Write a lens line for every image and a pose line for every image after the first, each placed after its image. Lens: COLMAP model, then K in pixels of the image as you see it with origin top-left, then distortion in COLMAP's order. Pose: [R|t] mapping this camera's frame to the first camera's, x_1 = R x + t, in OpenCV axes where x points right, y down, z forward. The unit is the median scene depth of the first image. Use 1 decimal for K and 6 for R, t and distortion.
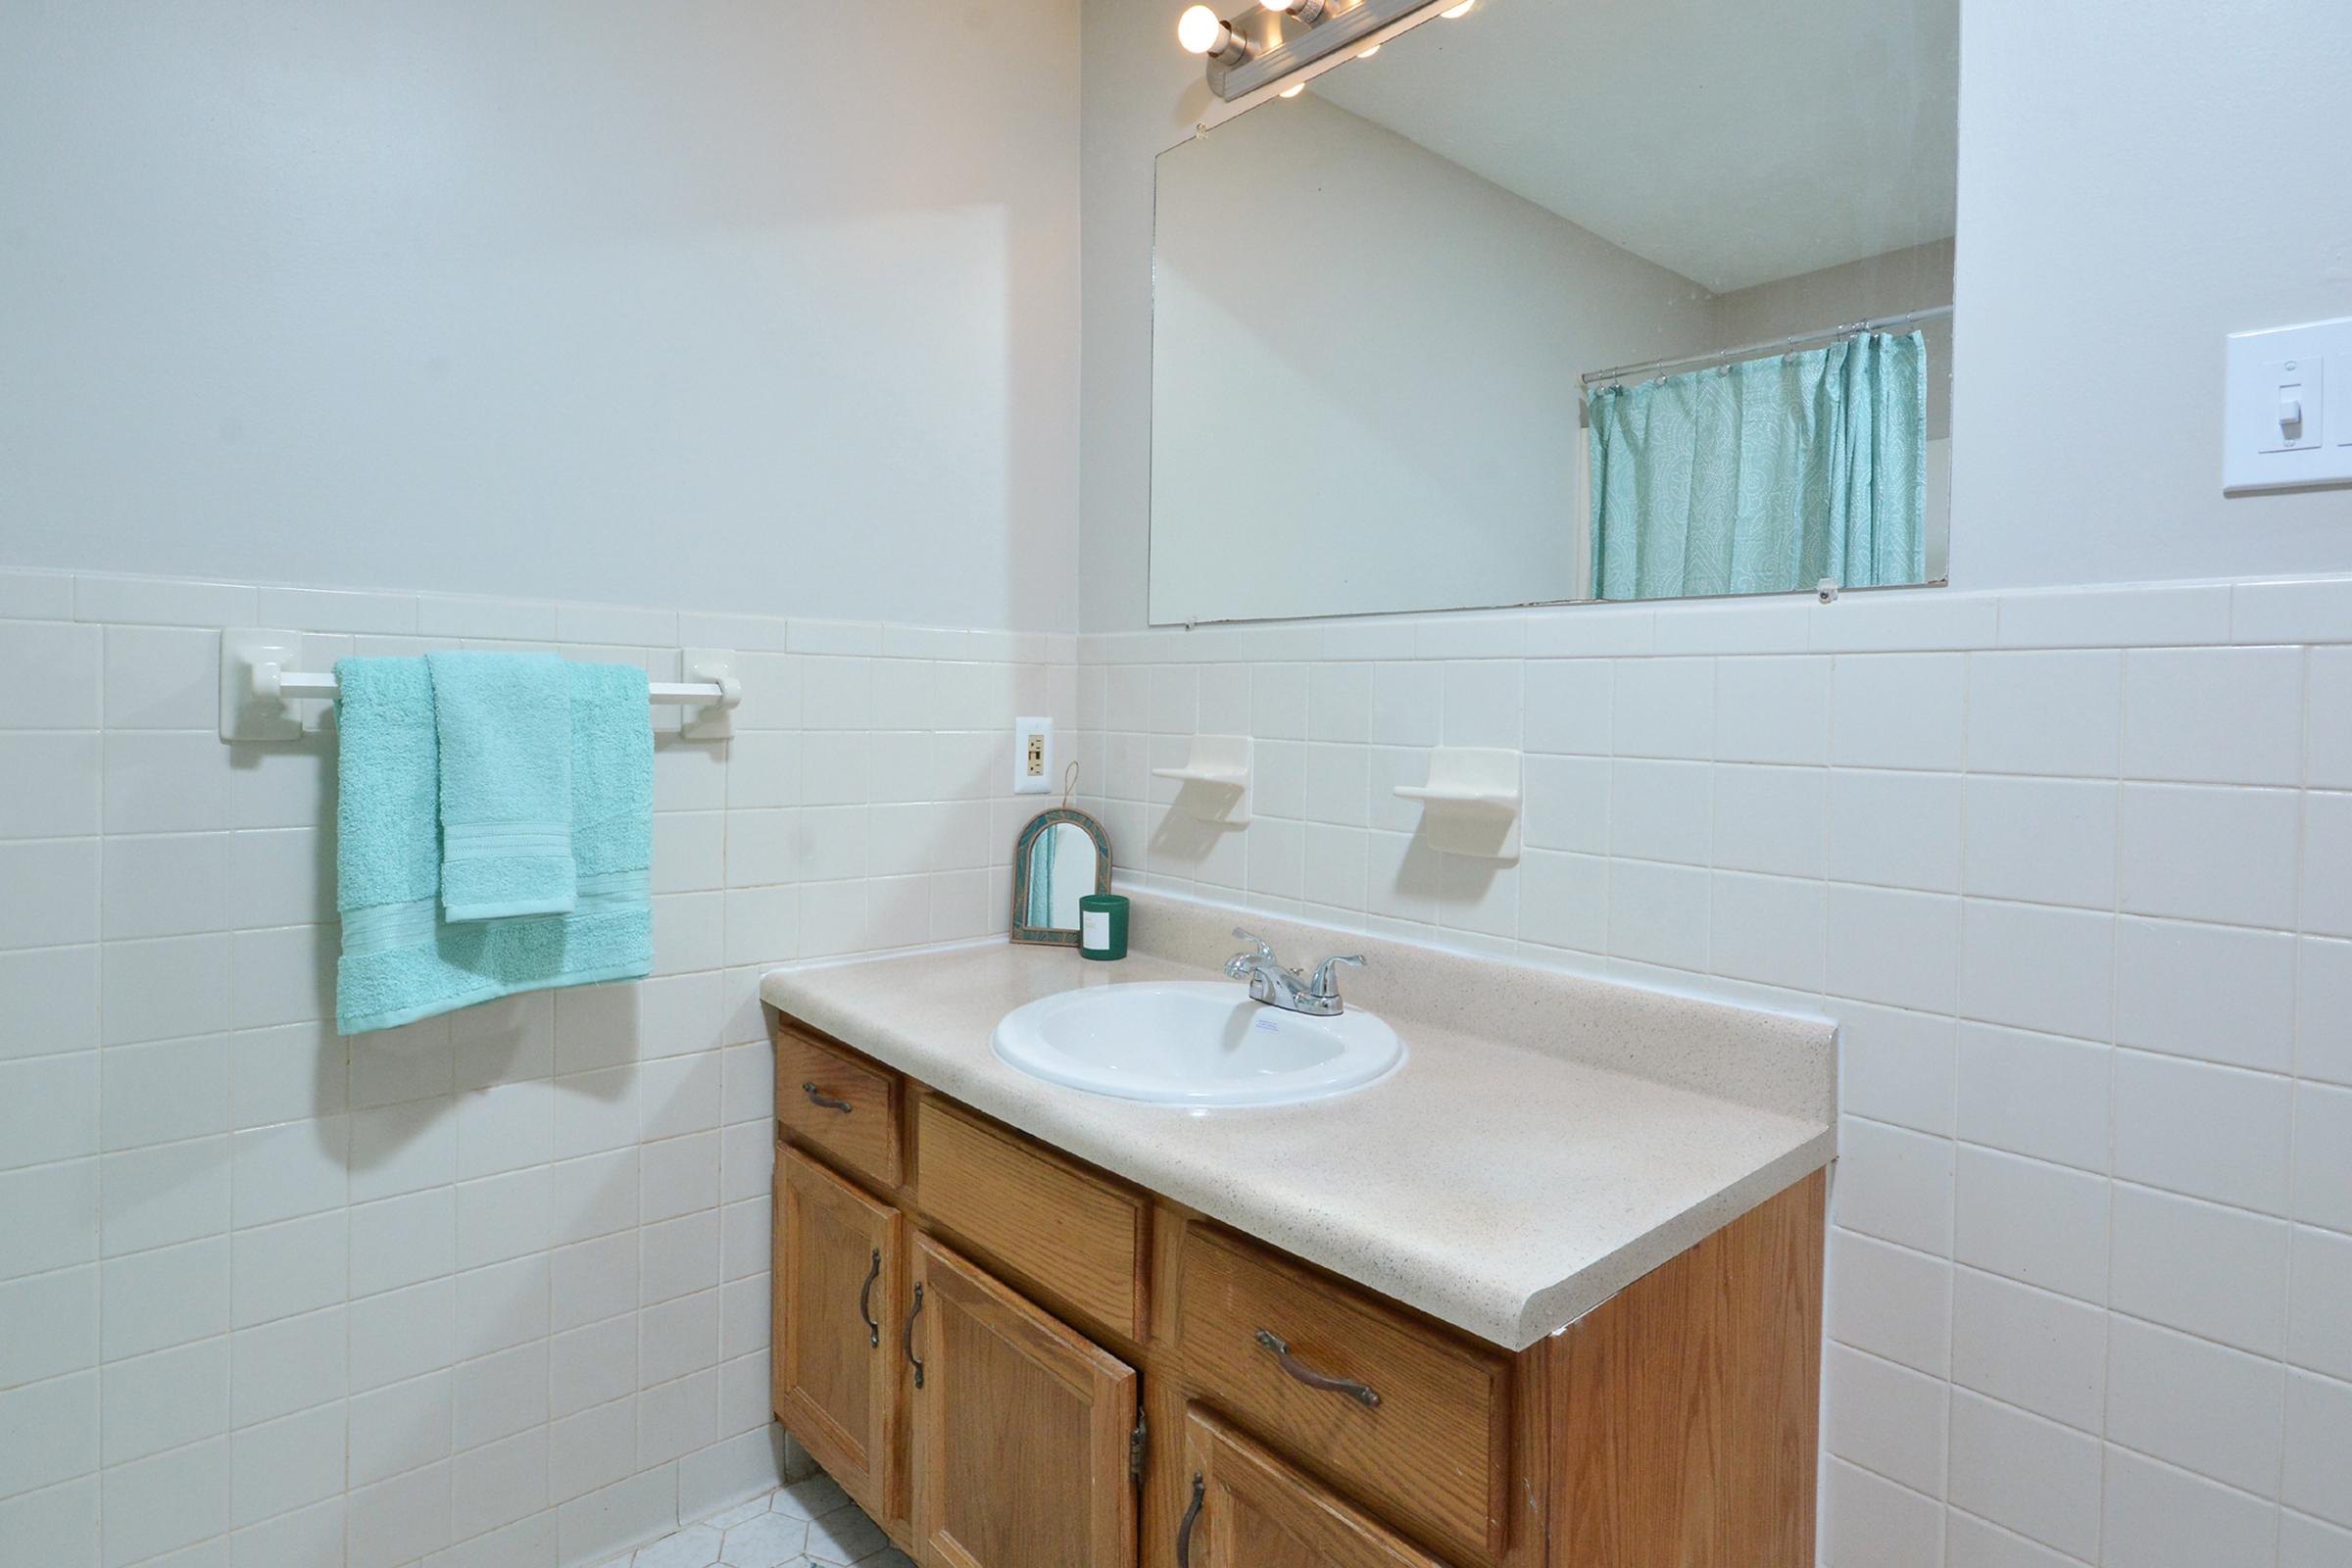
lens RADIAL K [[1238.2, 0, 1176.0], [0, 1238.2, 784.0], [0, 0, 1]] dist [-0.003086, -0.000448]
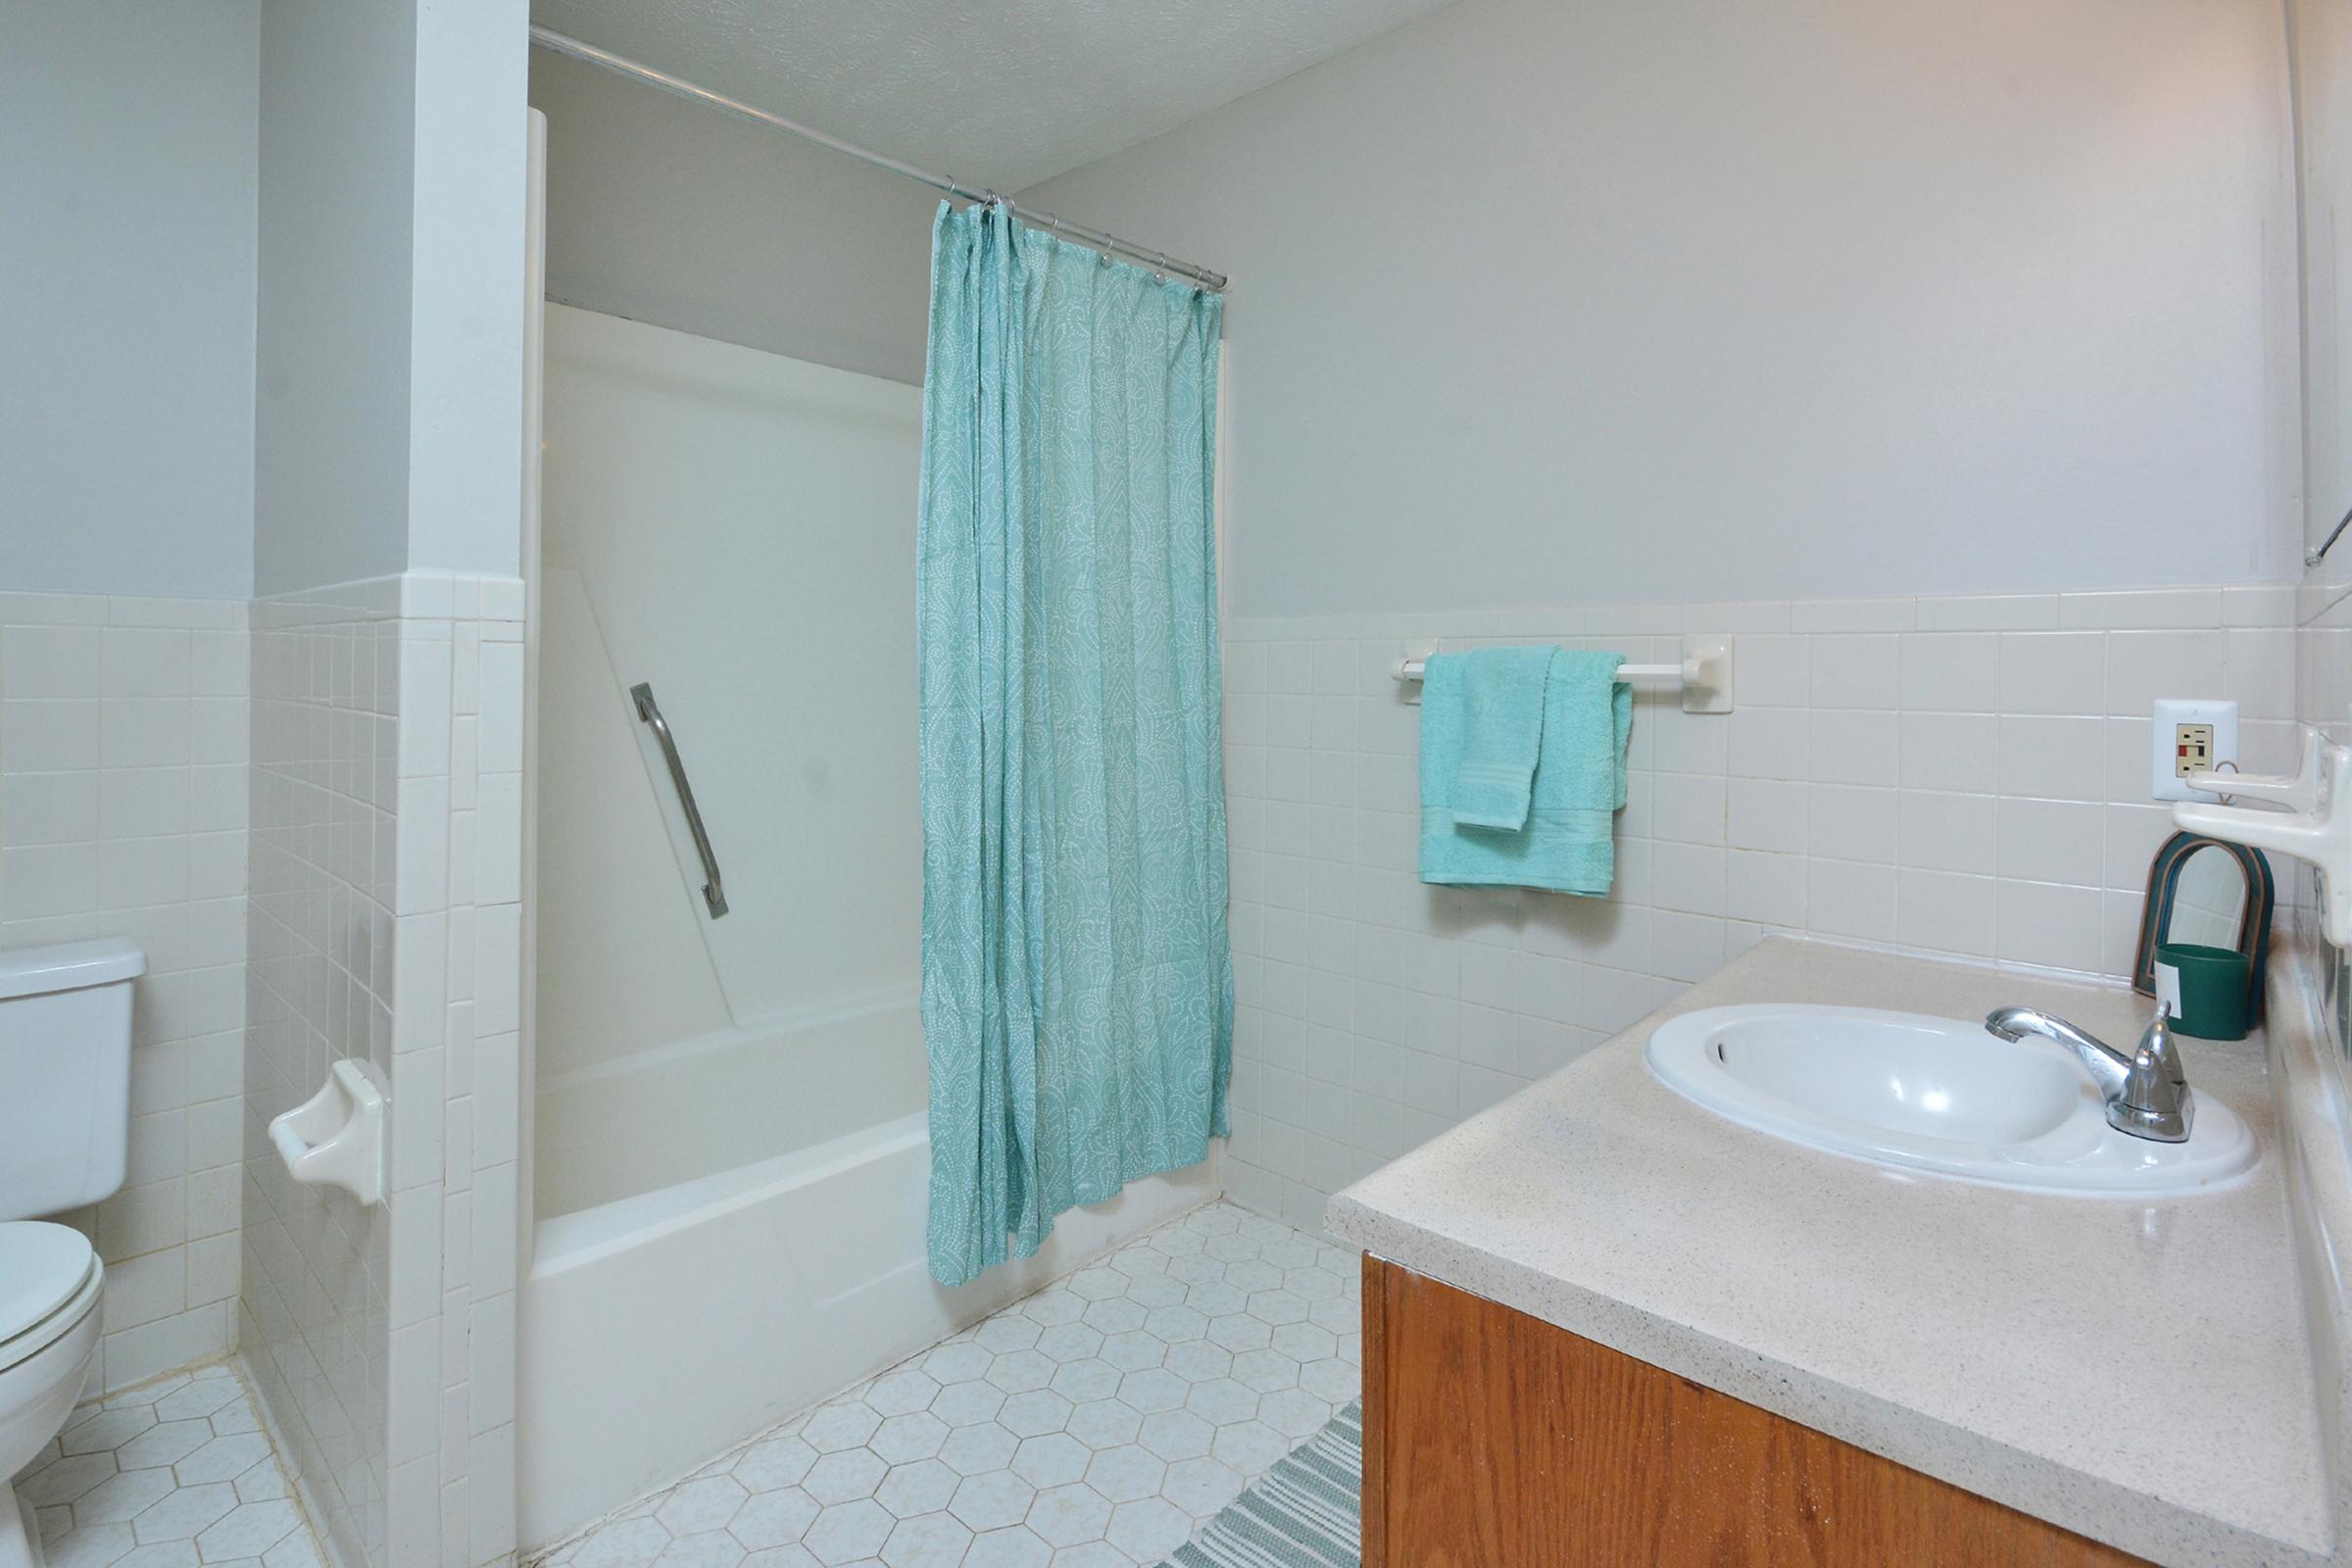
lens RADIAL K [[1238.2, 0, 1176.0], [0, 1238.2, 784.0], [0, 0, 1]] dist [-0.003086, -0.000448]
pose [[0.111664, 0.068116, -0.991409, 0.567226], [-0.072433, 0.995552, 0.060242, -0.003412], [0.991103, 0.065084, 0.116101, 0.301647]]
